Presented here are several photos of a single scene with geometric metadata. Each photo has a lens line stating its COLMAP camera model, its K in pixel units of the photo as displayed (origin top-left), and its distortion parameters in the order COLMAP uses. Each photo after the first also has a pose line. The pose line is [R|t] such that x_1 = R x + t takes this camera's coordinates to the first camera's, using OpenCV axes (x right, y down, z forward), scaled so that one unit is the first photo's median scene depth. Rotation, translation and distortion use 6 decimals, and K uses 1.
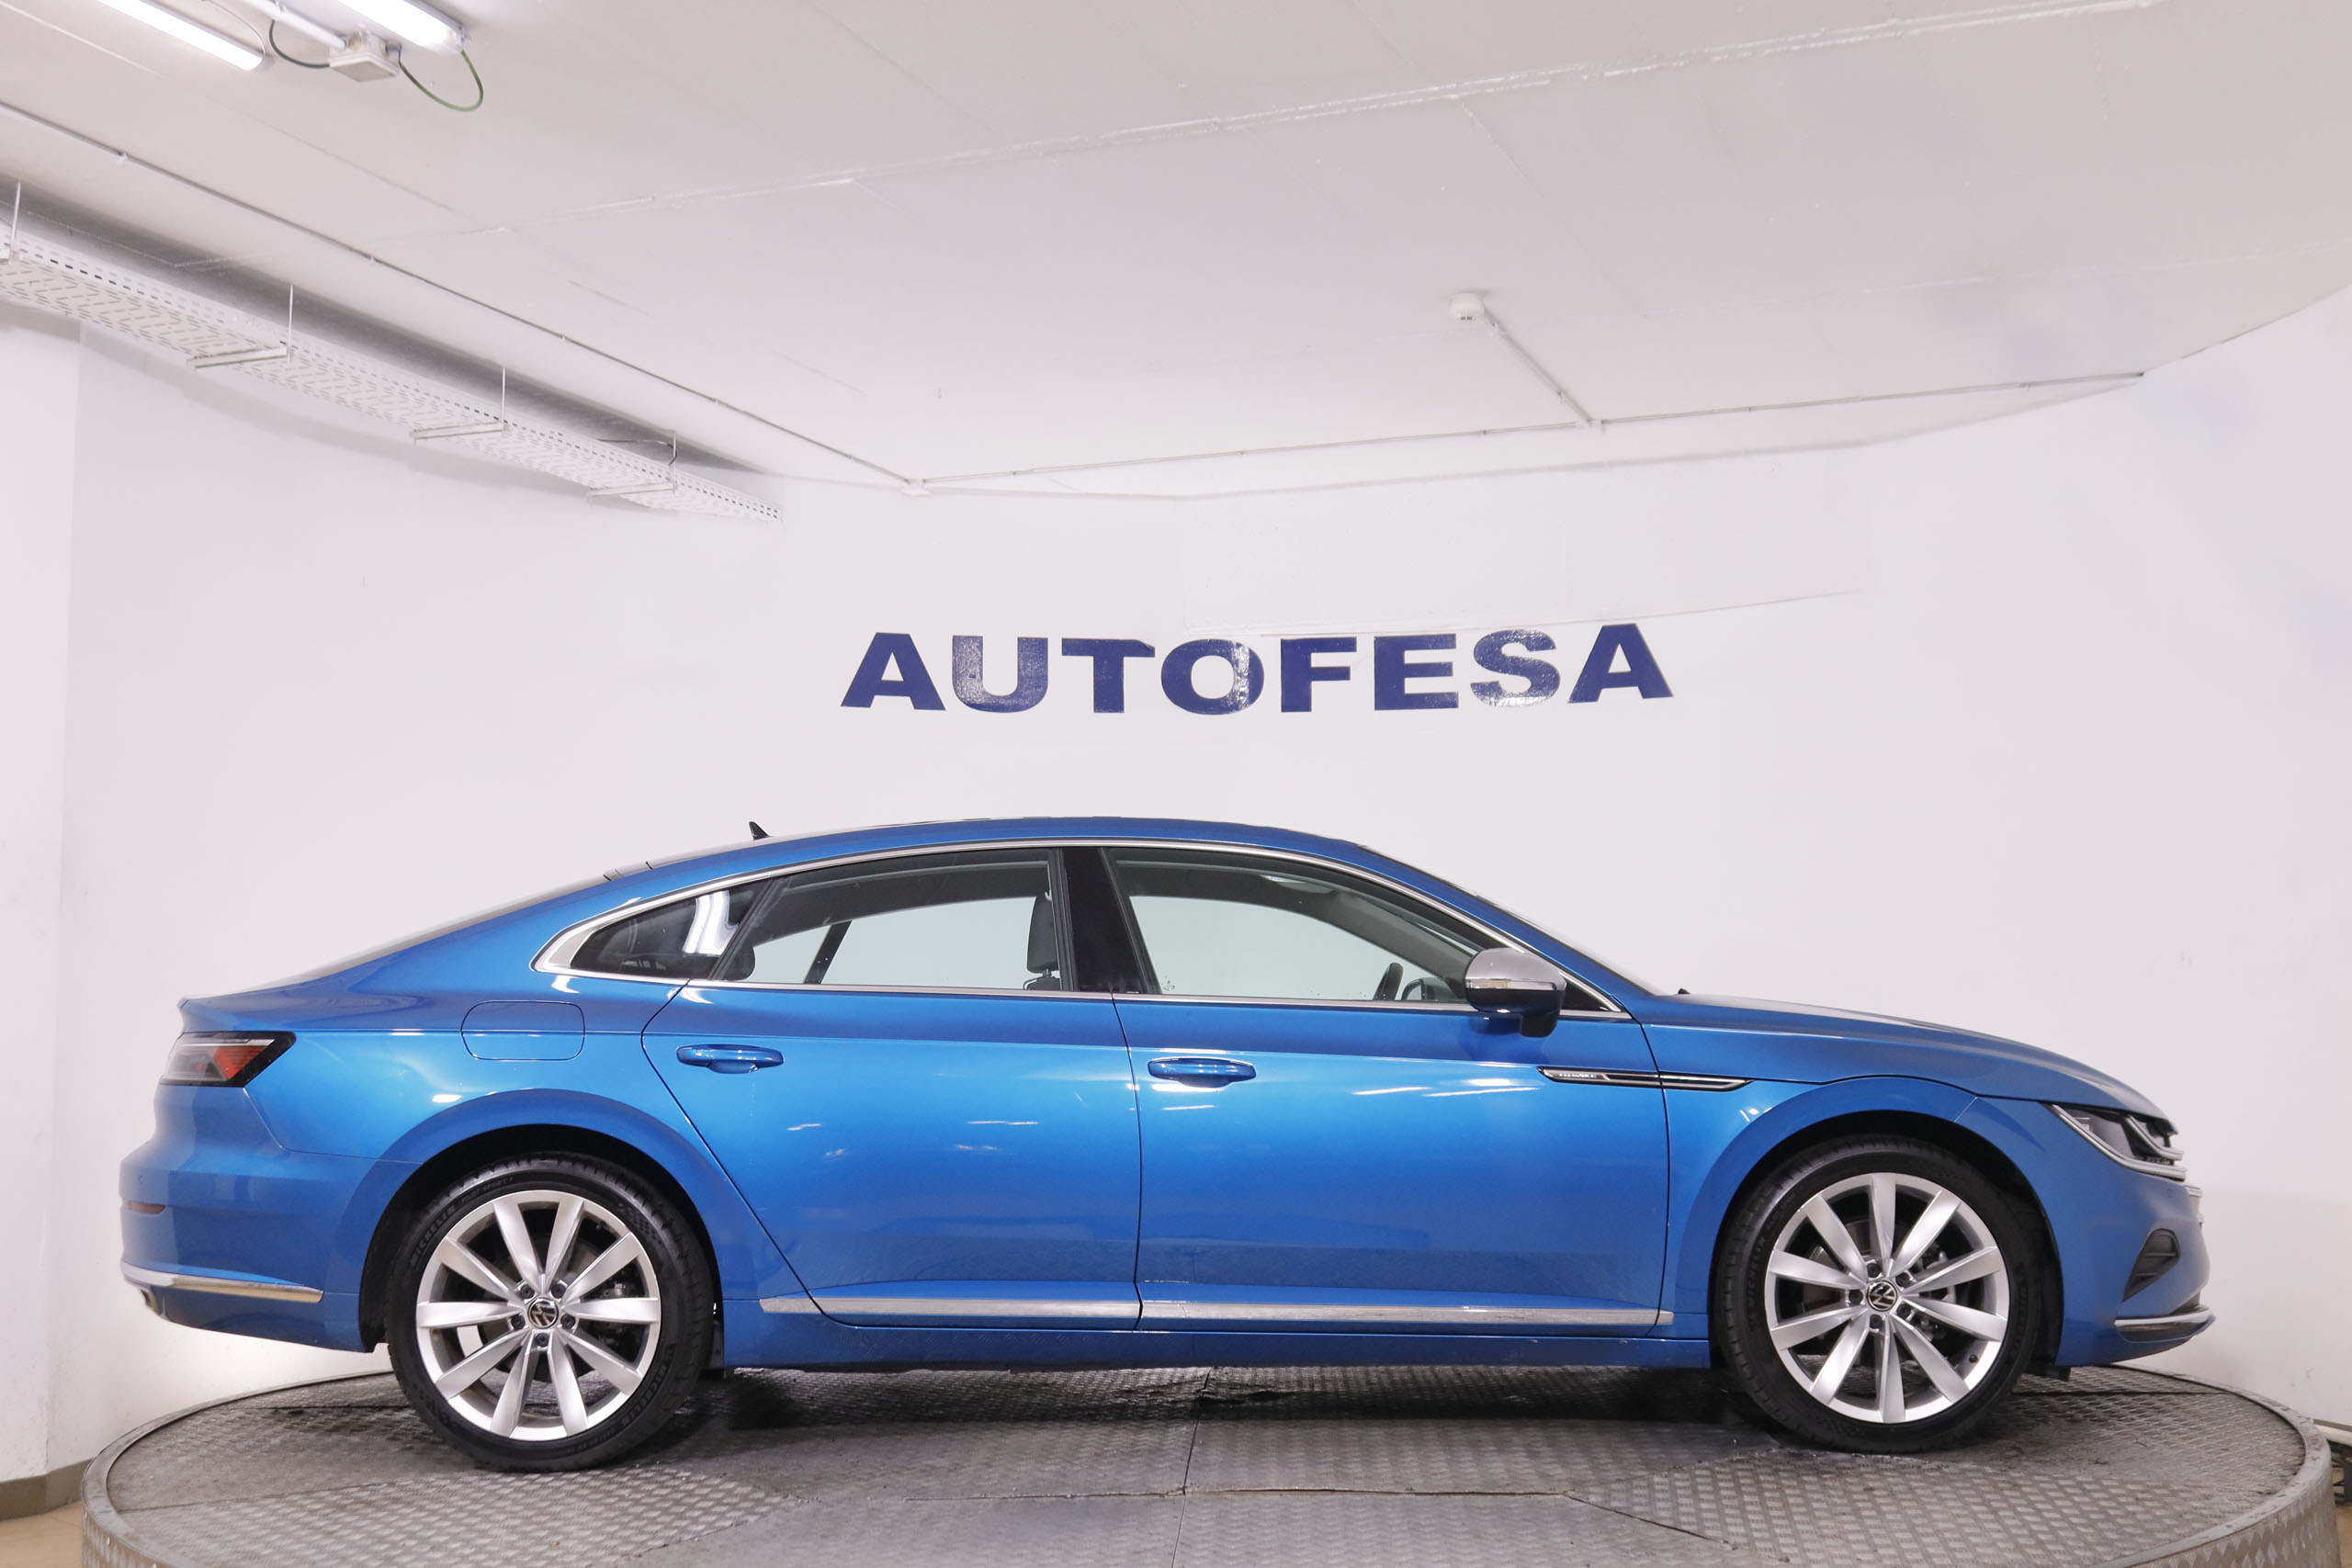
lens RADIAL K [[2528.0, 0, 1182.1], [0, 2528.0, 787.9], [0, 0, 1]] dist [-0.123650, 0.131717]
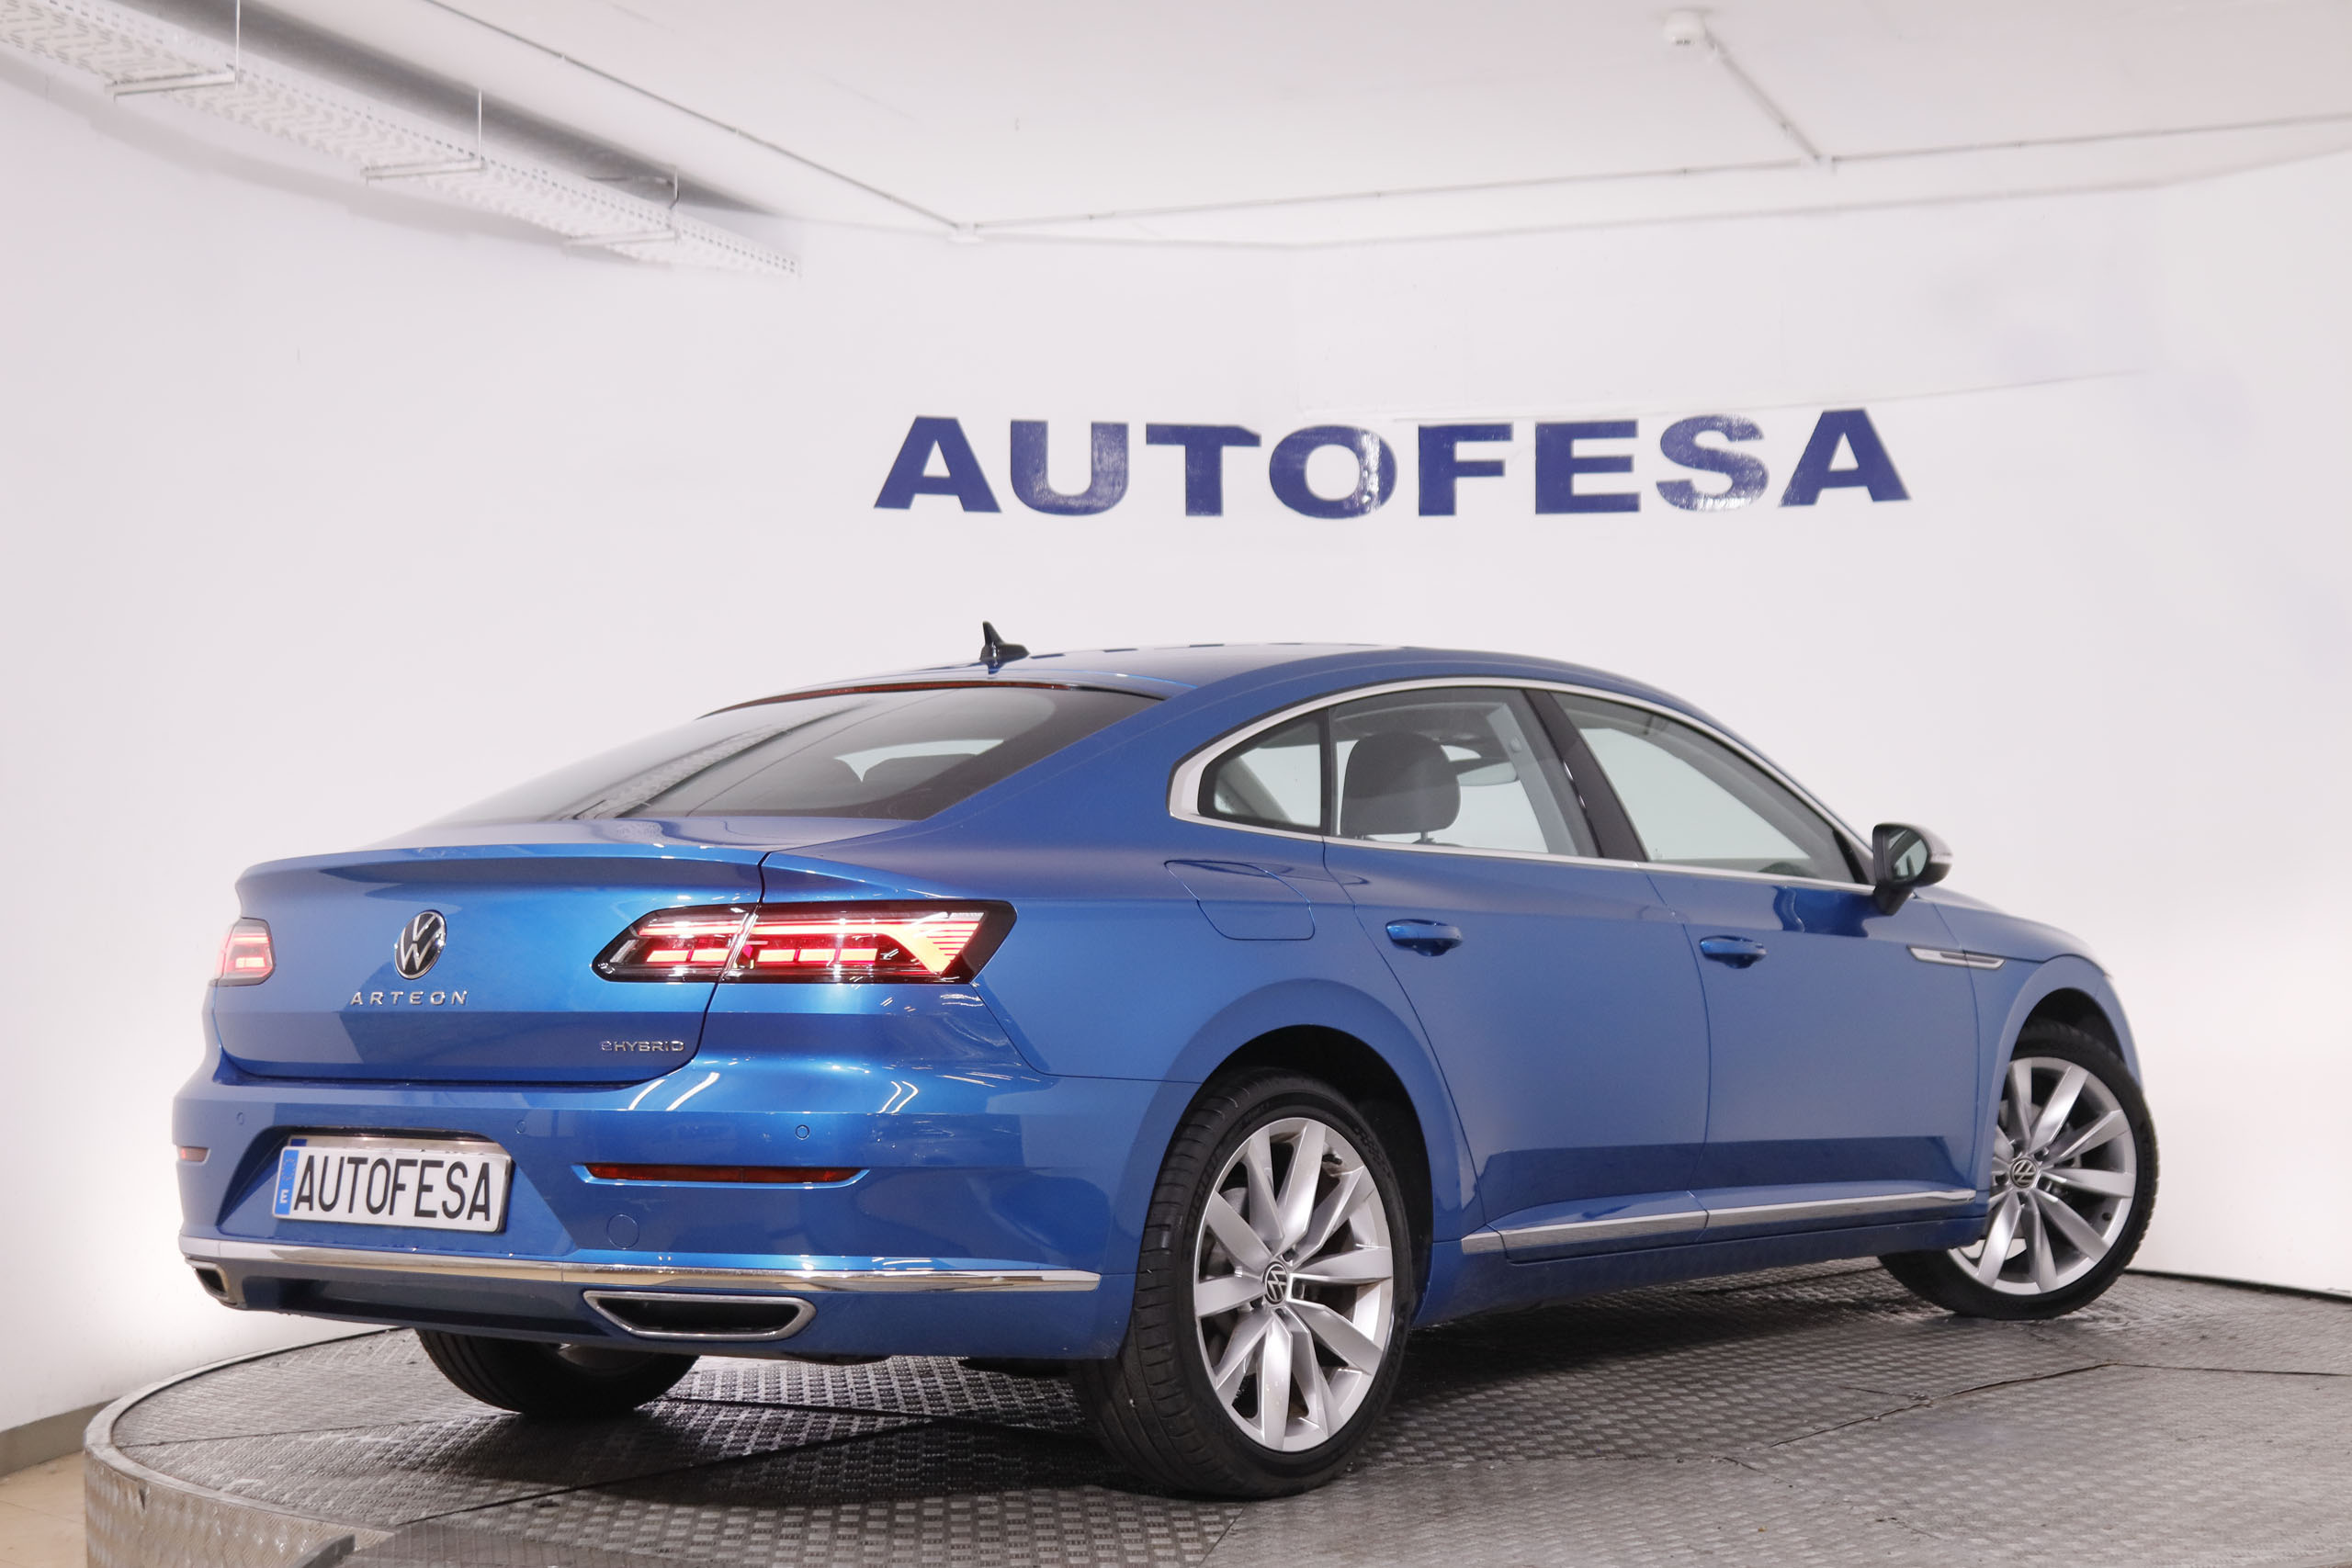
lens RADIAL K [[3358.3, 0, 1176.0], [0, 3358.3, 784.0], [0, 0, 1]] dist [-0.049273, 0.044561]
pose [[0.999982, 0.003720, -0.004687, -0.036594], [-0.003445, 0.998339, 0.057505, -0.006949], [0.004893, -0.057488, 0.998334, -0.079373]]
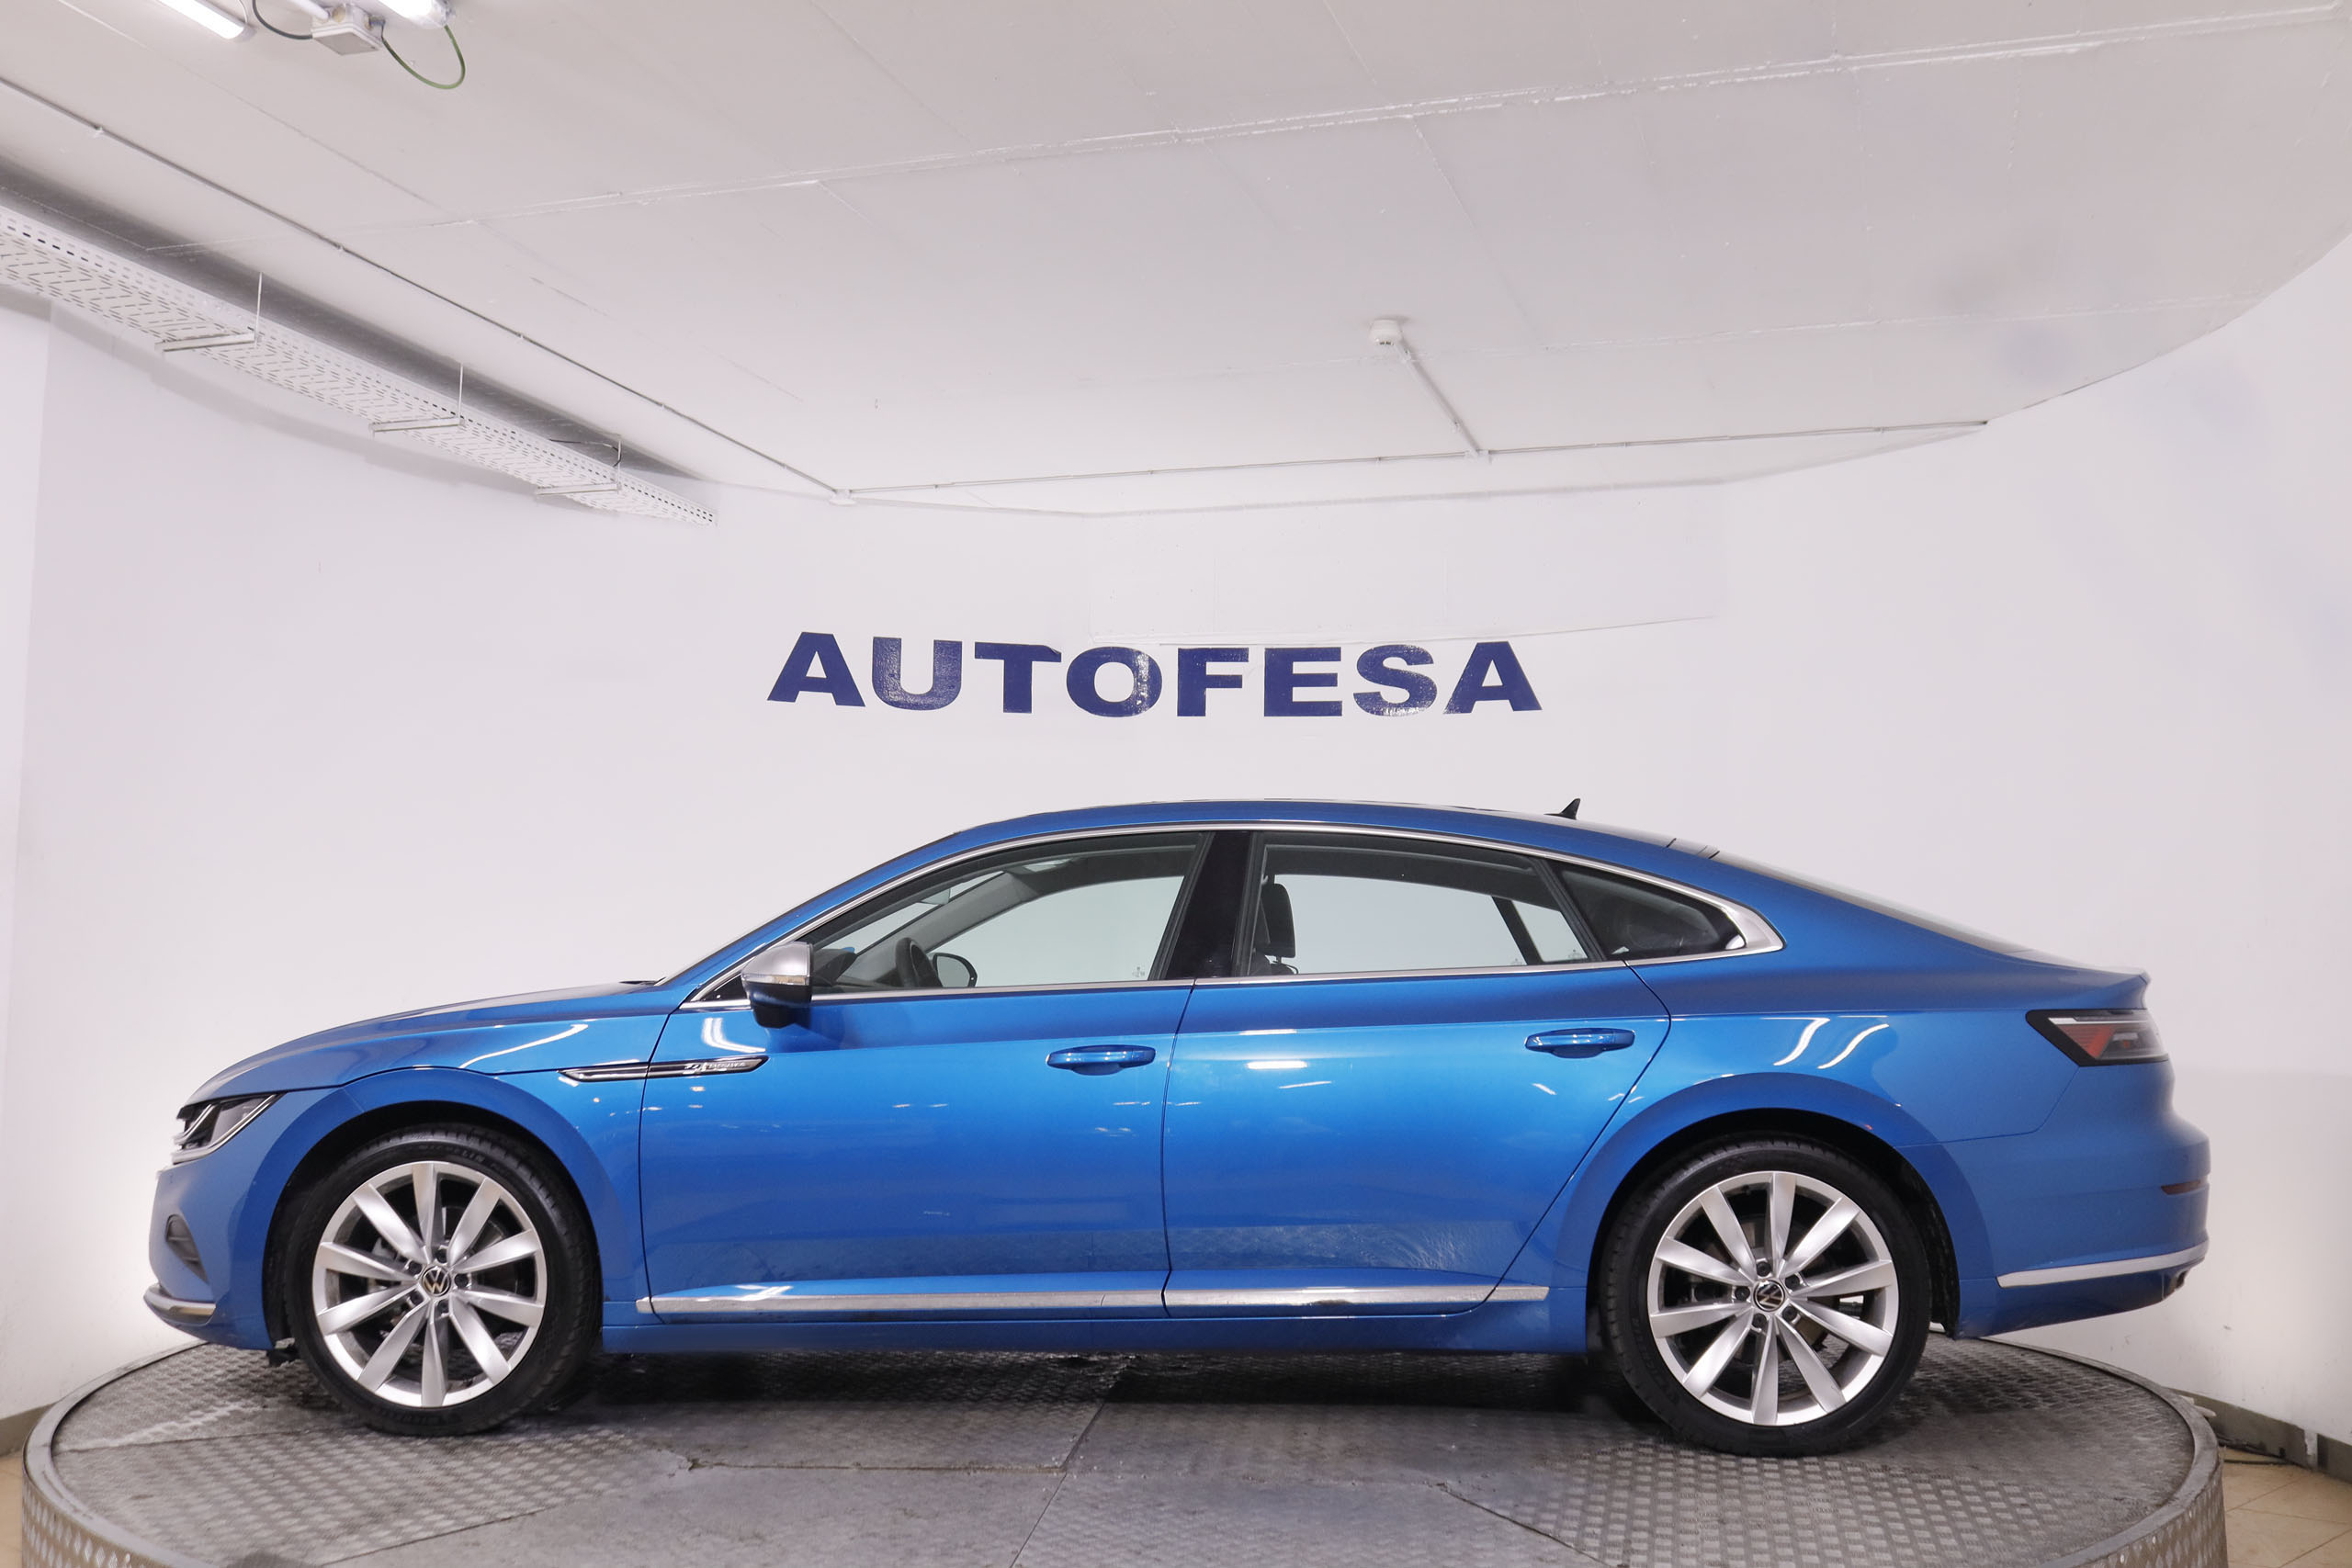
lens RADIAL K [[2227.4, 0, 1168.1], [0, 2227.4, 778.2], [0, 0, 1]] dist [-0.138244, 0.125246]
pose [[0.997814, 0.022409, 0.062172, -0.026159], [-0.021884, 0.999719, -0.009115, 0.005893], [-0.062359, 0.007734, 0.998024, 0.060239]]
